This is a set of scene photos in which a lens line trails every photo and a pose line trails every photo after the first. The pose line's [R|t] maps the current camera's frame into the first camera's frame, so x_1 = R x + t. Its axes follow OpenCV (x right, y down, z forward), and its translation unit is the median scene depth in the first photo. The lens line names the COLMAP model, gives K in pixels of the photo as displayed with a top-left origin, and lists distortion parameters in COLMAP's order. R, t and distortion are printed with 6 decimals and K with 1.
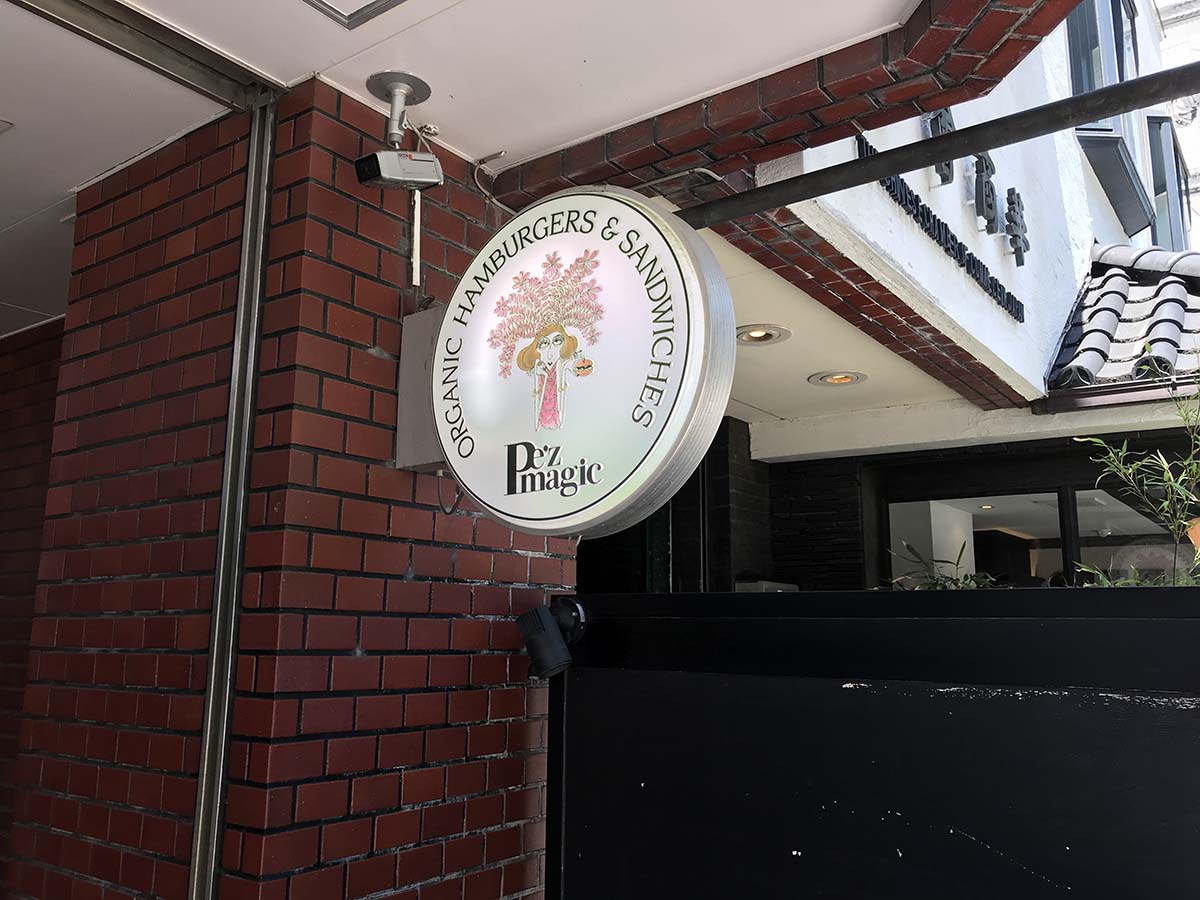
lens RADIAL K [[998.4, 0, 600.3], [0, 998.4, 449.6], [0, 0, 1]] dist [0.020049, 0.002603]
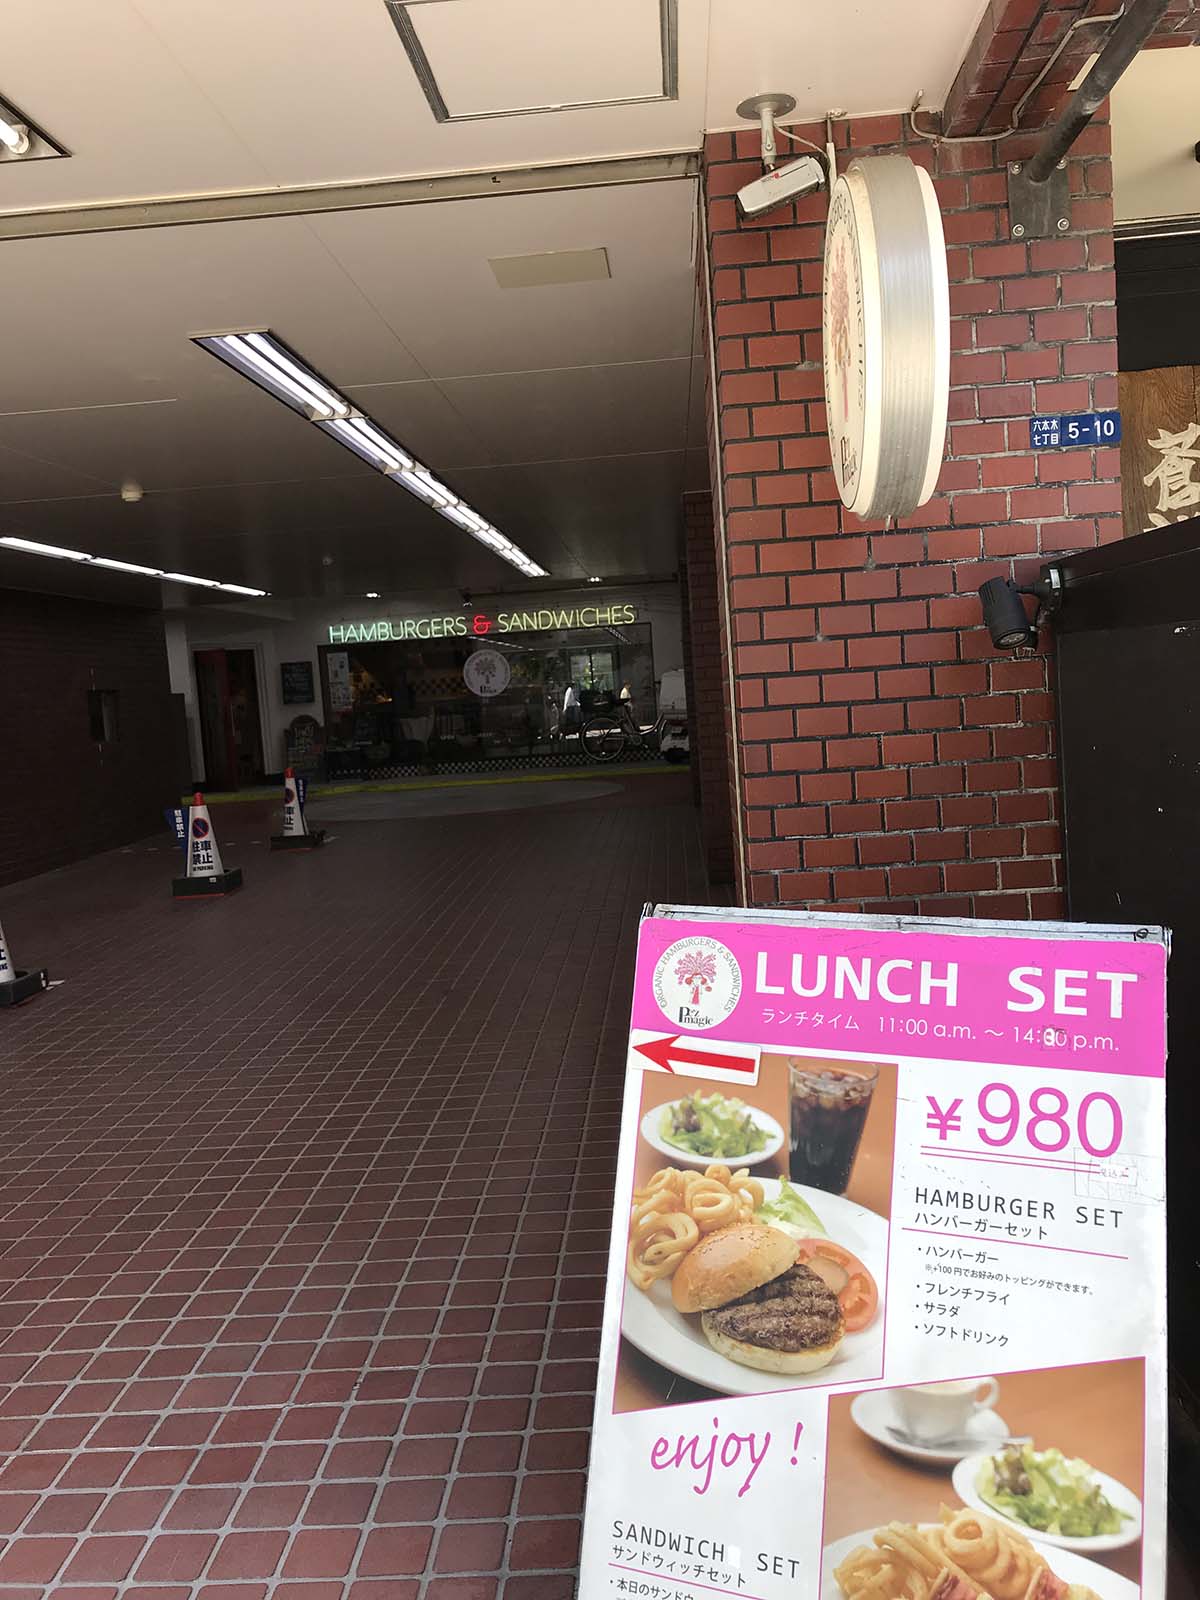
lens RADIAL K [[1331.2, 0, 601.8], [0, 1331.2, 798.9], [0, 0, 1]] dist [0.020049, 0.002603]
pose [[0.539173, 0.027569, -0.841744, 0.917558], [0.229000, 0.957009, 0.178028, 0.044121], [0.810464, -0.288747, 0.509680, -0.059172]]
